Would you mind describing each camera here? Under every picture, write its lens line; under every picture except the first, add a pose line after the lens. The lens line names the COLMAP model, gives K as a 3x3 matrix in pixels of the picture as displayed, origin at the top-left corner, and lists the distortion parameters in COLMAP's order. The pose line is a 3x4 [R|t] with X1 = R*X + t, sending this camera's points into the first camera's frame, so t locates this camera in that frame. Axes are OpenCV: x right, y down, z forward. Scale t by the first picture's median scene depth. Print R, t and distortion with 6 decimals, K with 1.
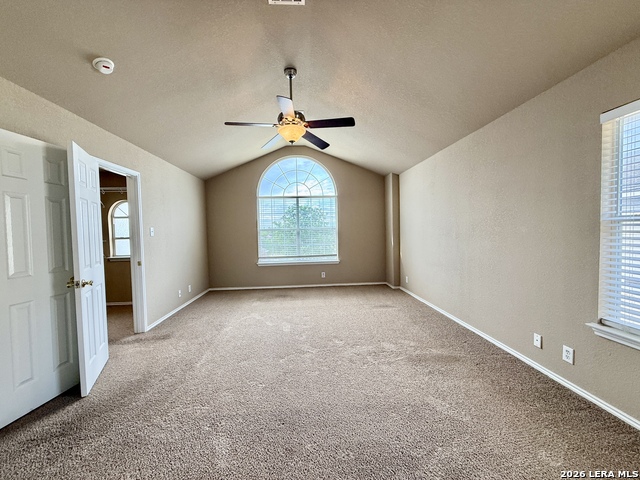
lens RADIAL K [[254.8, 0, 319.5], [0, 254.8, 239.3], [0, 0, 1]] dist [-0.002199, 0.001121]
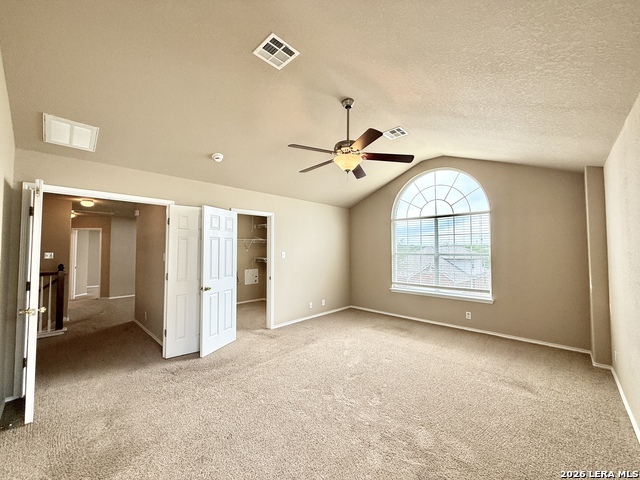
lens RADIAL K [[254.8, 0, 319.8], [0, 254.8, 238.6], [0, 0, 1]] dist [-0.002199, 0.001121]
pose [[0.674271, -0.010316, -0.738412, 0.435247], [-0.039982, 0.997926, -0.050450, -0.052464], [0.737401, 0.063540, 0.672460, 0.218206]]
